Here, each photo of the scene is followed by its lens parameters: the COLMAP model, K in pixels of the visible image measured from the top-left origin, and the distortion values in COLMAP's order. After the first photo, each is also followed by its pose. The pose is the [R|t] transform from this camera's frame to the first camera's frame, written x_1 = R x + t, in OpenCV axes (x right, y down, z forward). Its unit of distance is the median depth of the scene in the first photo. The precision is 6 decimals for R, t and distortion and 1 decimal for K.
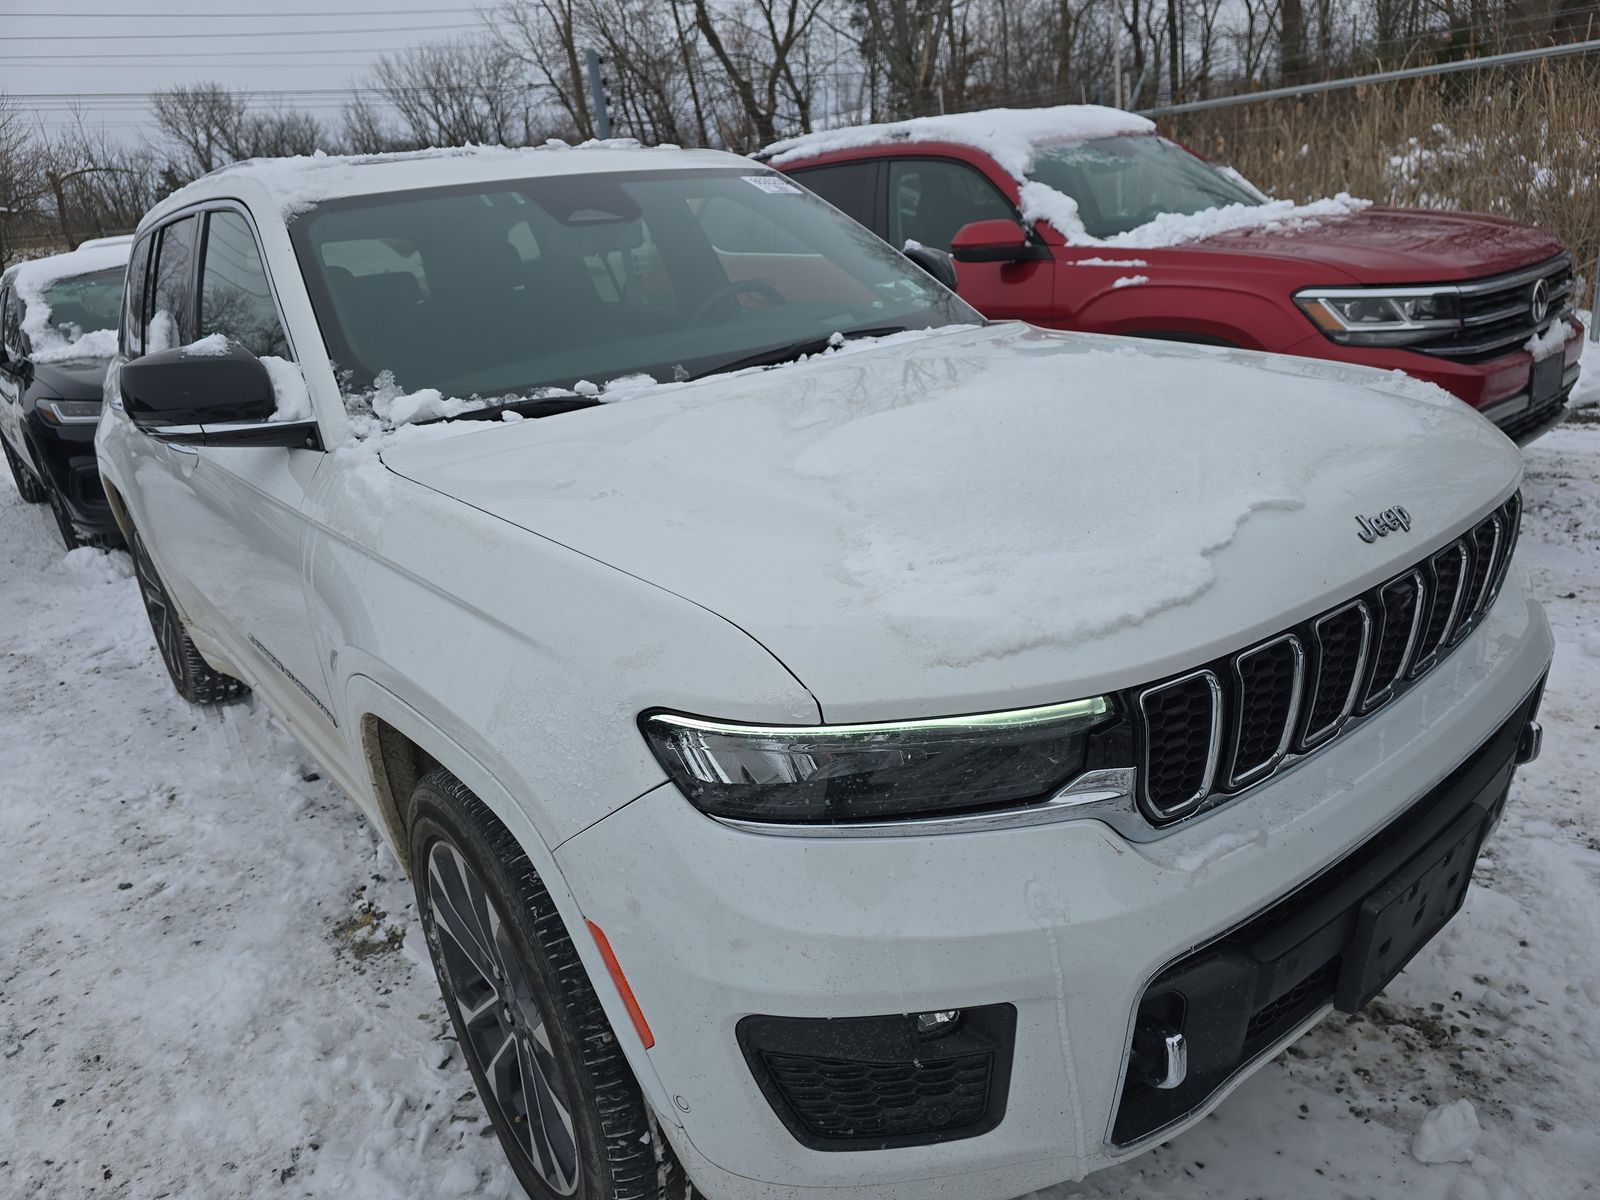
lens RADIAL K [[1067.1, 0, 793.3], [0, 1067.1, 611.0], [0, 0, 1]] dist [0.036238, -0.025389]
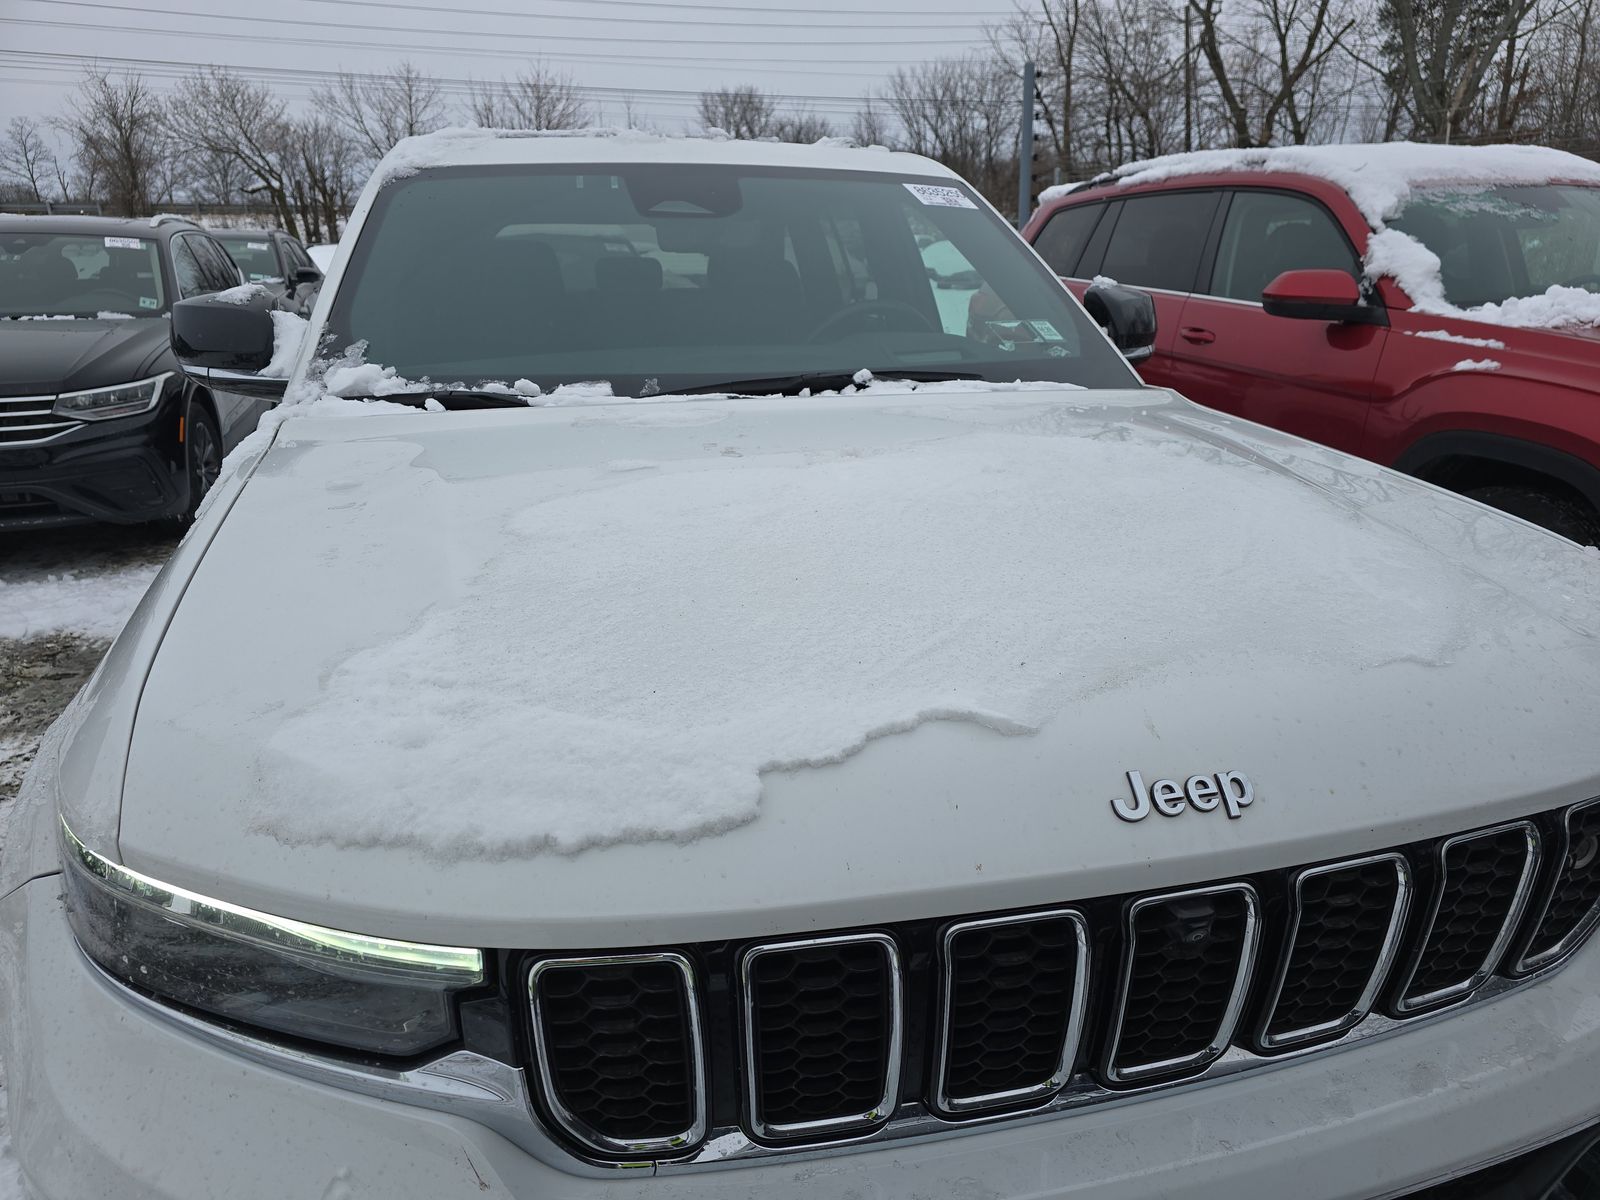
lens RADIAL K [[1067.1, 0, 801.6], [0, 1067.1, 606.8], [0, 0, 1]] dist [0.036238, -0.025389]
pose [[0.916902, 0.214807, -0.336376, 0.159571], [-0.220430, 0.975158, 0.021877, -0.044698], [0.332719, 0.054088, 0.941474, 0.108951]]
